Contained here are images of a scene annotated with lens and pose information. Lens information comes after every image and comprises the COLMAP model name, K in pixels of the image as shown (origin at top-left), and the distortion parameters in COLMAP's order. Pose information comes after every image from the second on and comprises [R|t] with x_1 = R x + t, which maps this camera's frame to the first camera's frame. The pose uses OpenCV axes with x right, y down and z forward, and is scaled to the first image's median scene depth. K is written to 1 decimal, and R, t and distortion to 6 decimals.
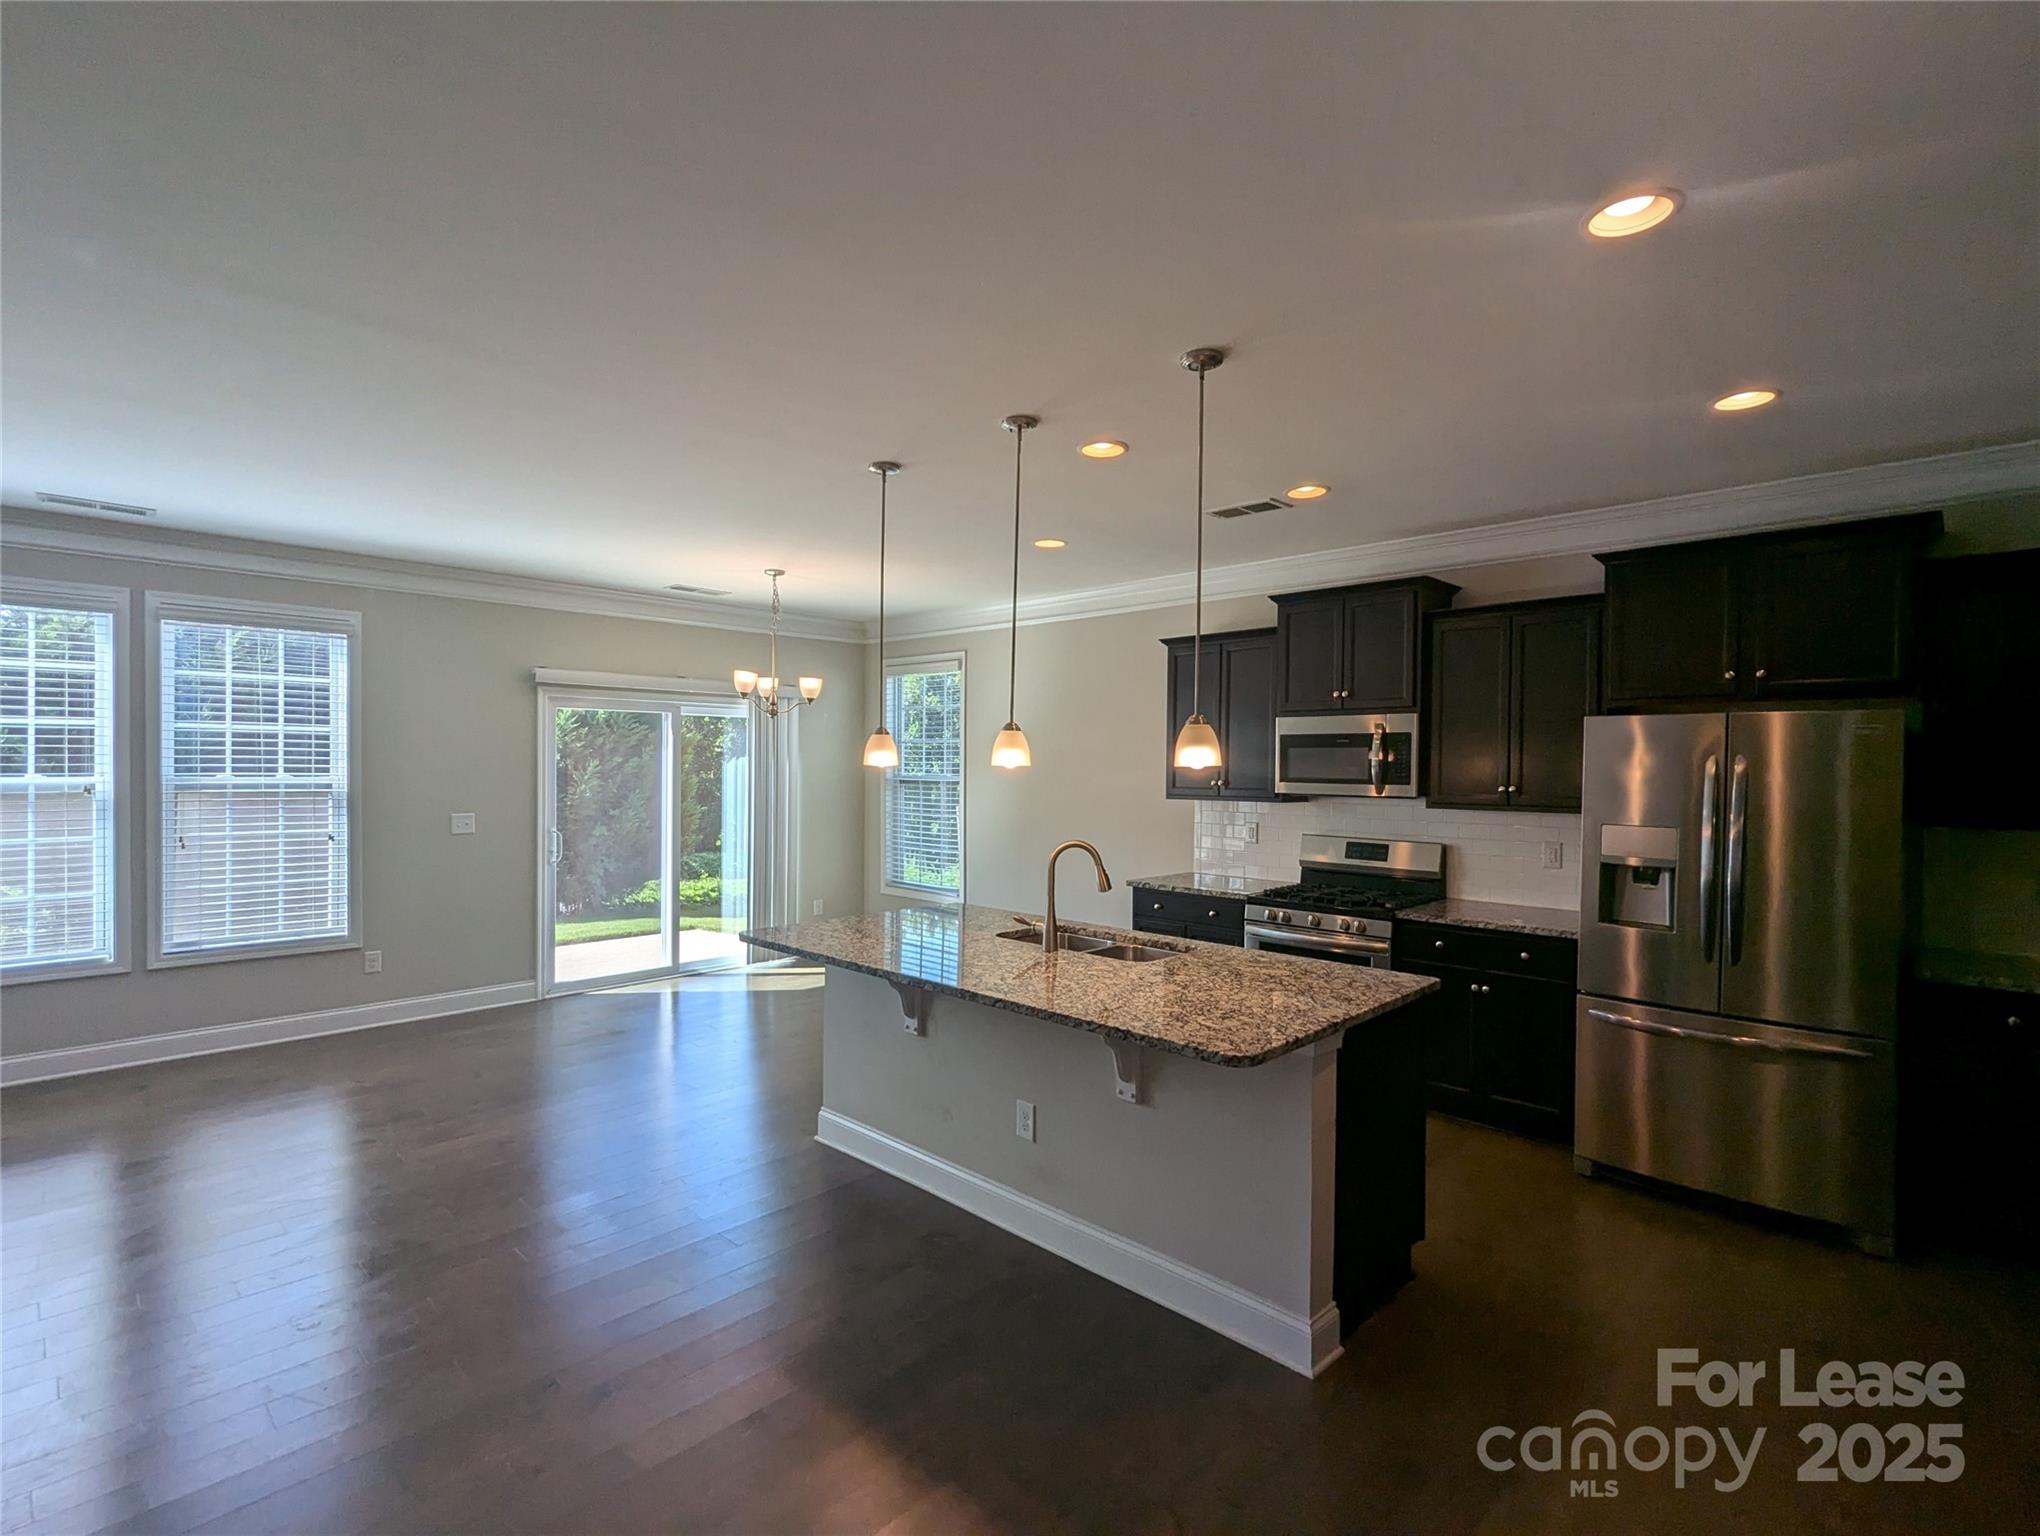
lens RADIAL K [[976.0, 0, 1028.0], [0, 976.0, 770.4], [0, 0, 1]] dist [0.004968, 0.000613]
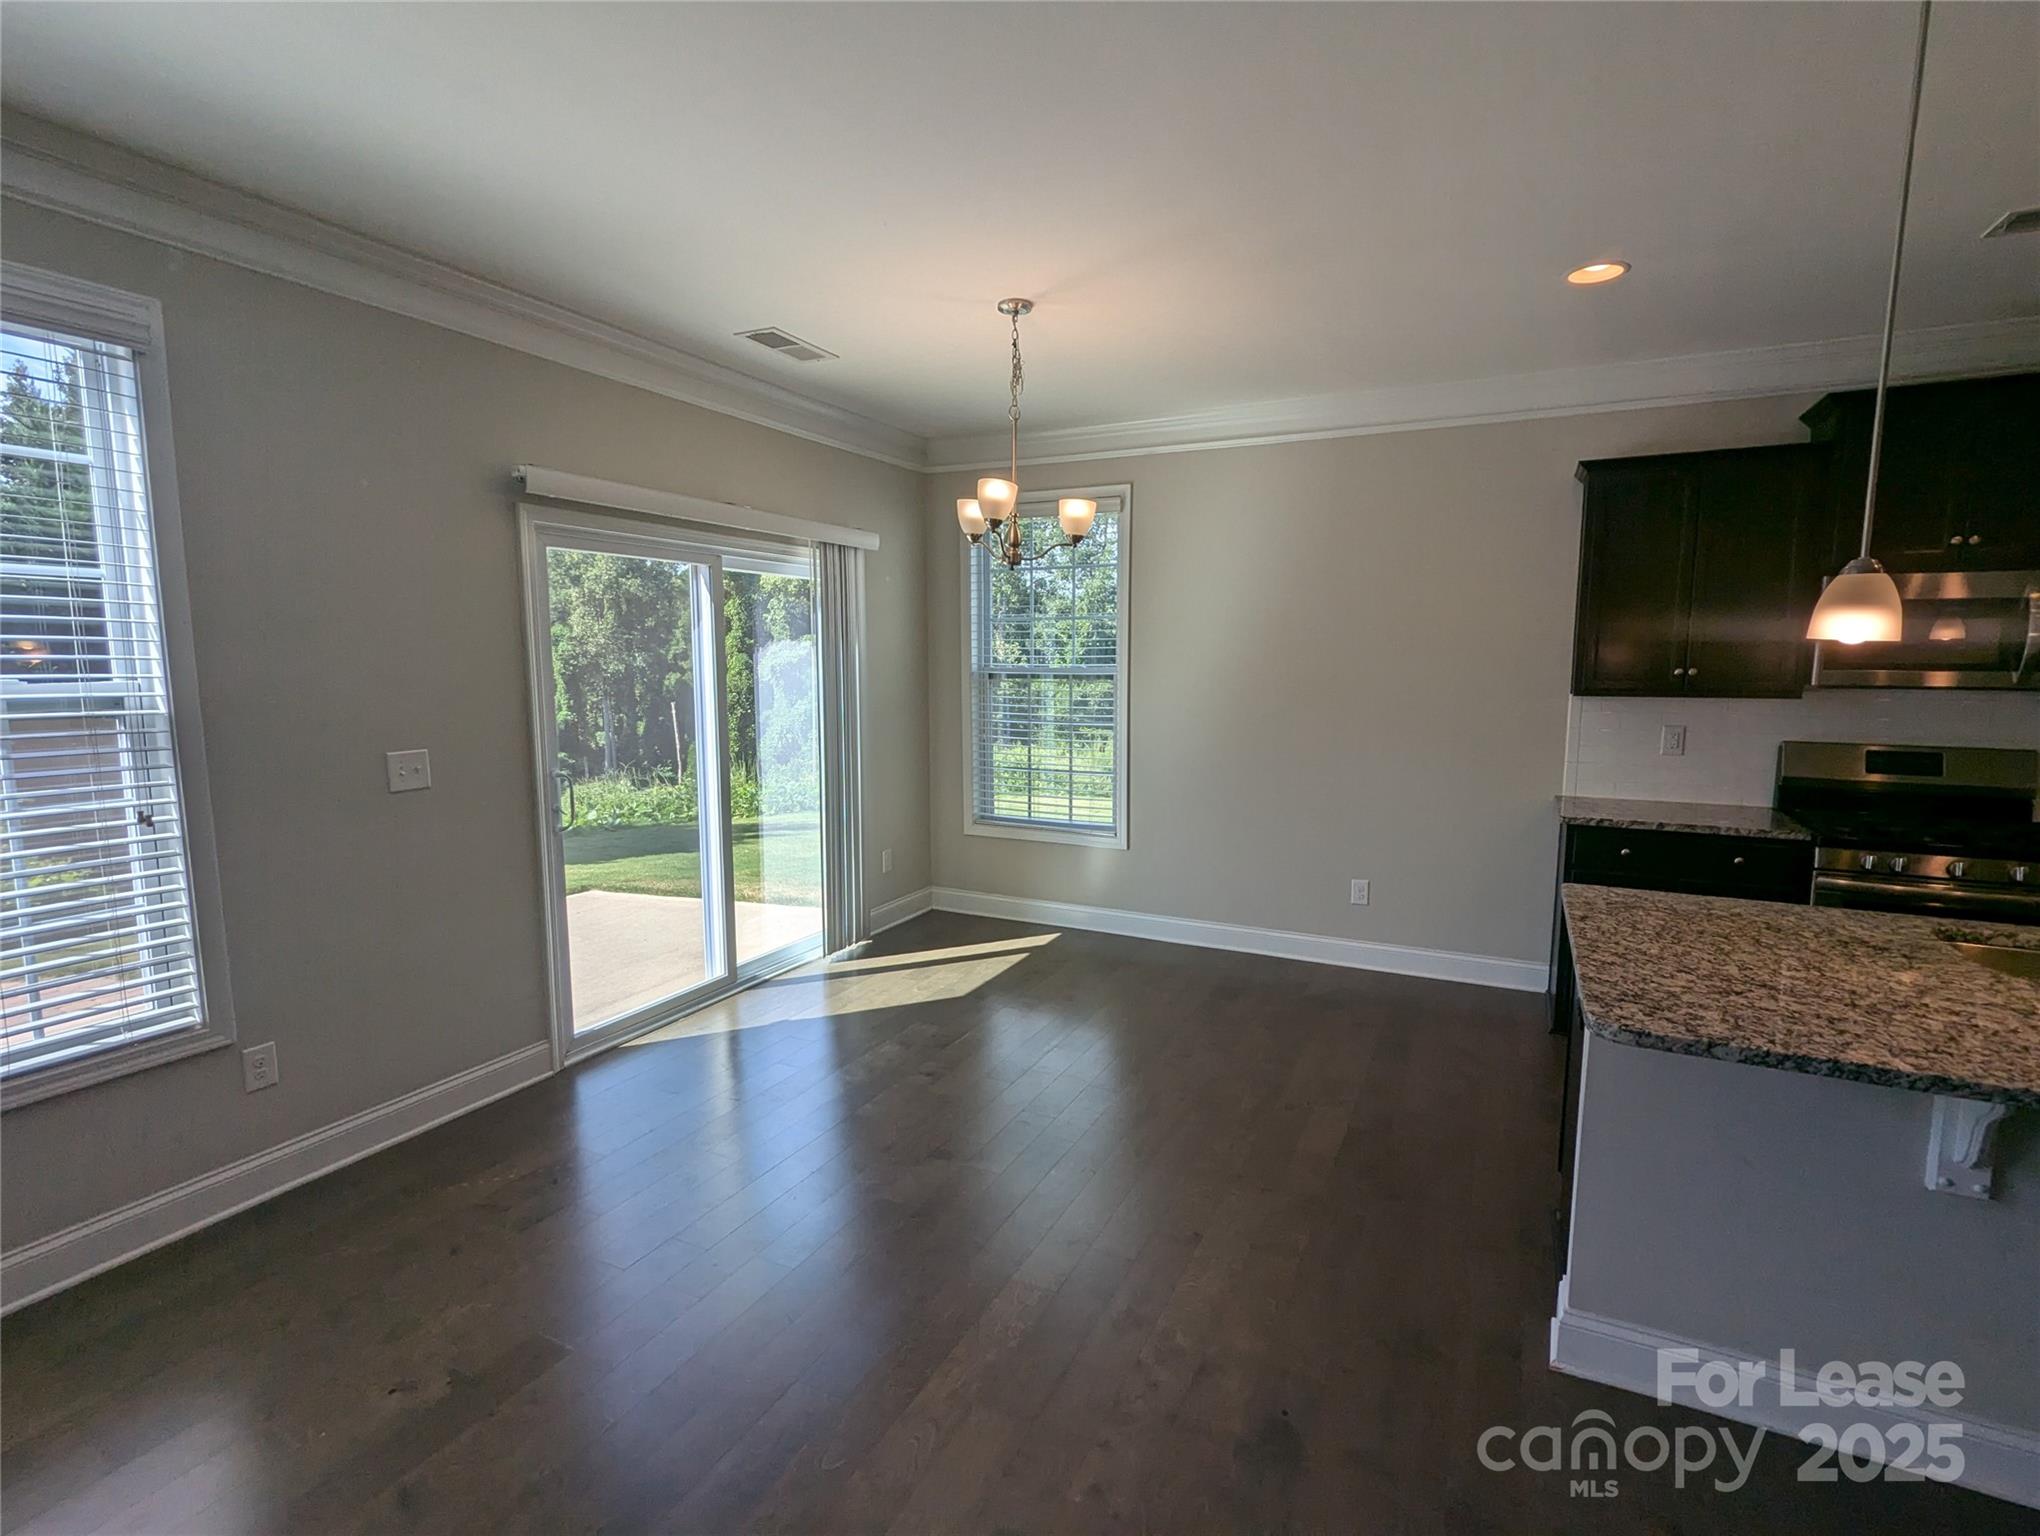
lens RADIAL K [[976.0, 0, 1022.7], [0, 976.0, 771.8], [0, 0, 1]] dist [0.004968, 0.000613]
pose [[0.953670, -0.042282, 0.297869, -0.457238], [0.008389, 0.993427, 0.114157, 0.000097], [-0.300738, -0.106369, 0.947757, 0.454679]]
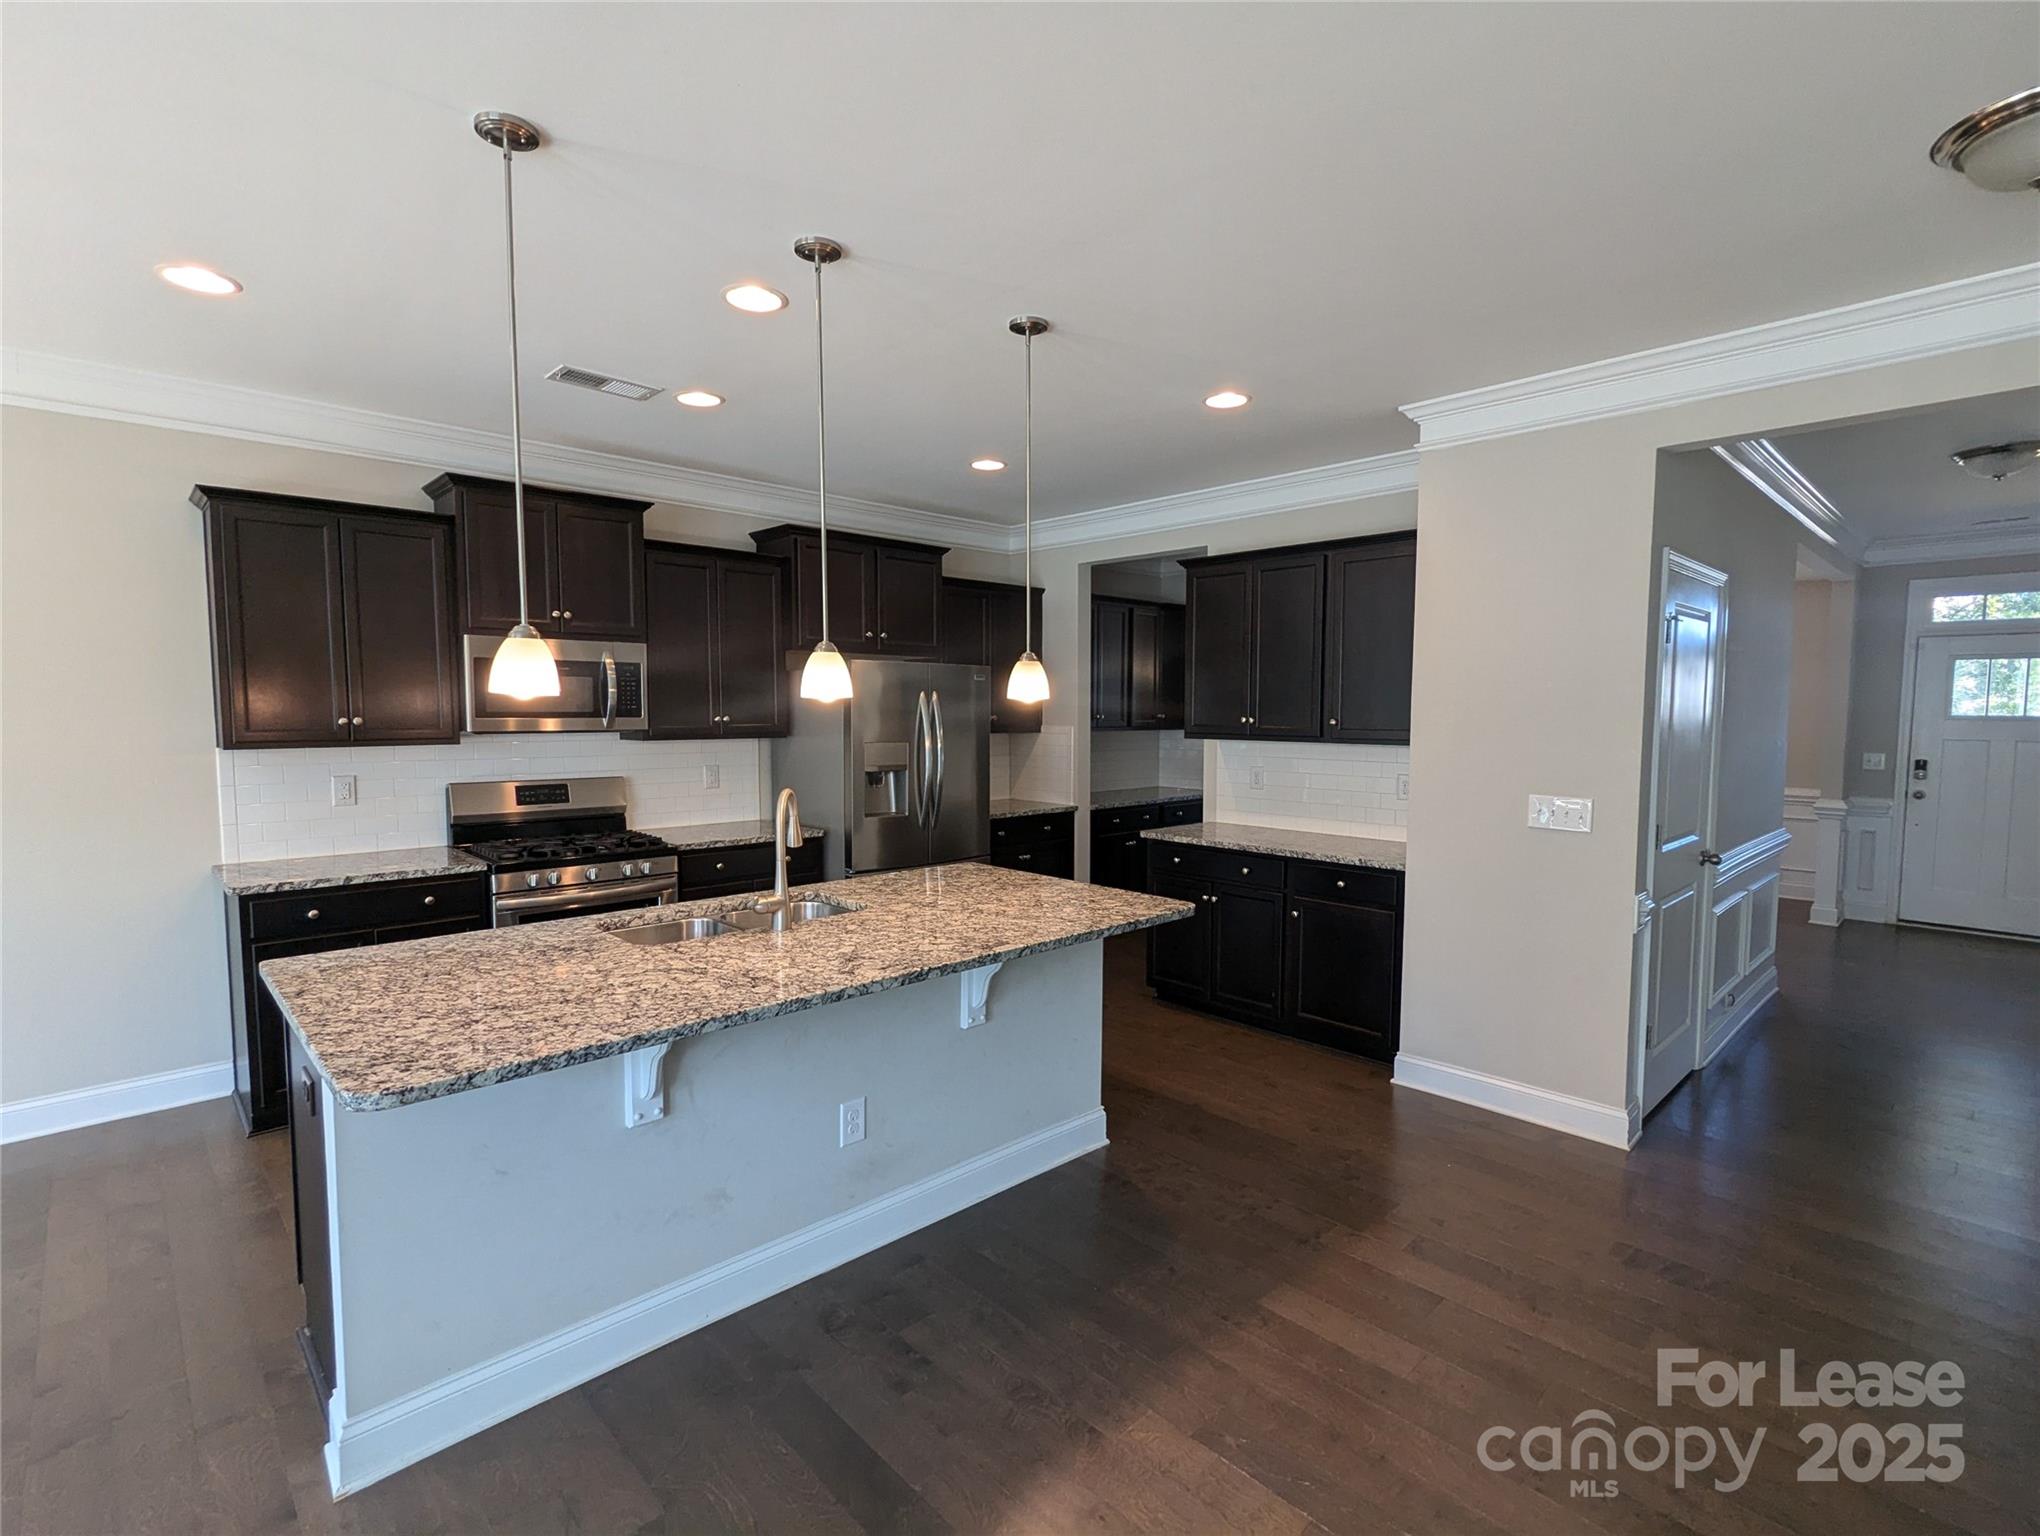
lens RADIAL K [[976.0, 0, 1038.3], [0, 976.0, 774.2], [0, 0, 1]] dist [0.004968, 0.000613]
pose [[0.034658, -0.077464, 0.996393, -0.469309], [0.005042, 0.996992, 0.077335, -0.001059], [-0.999387, 0.002343, 0.034944, 0.472395]]
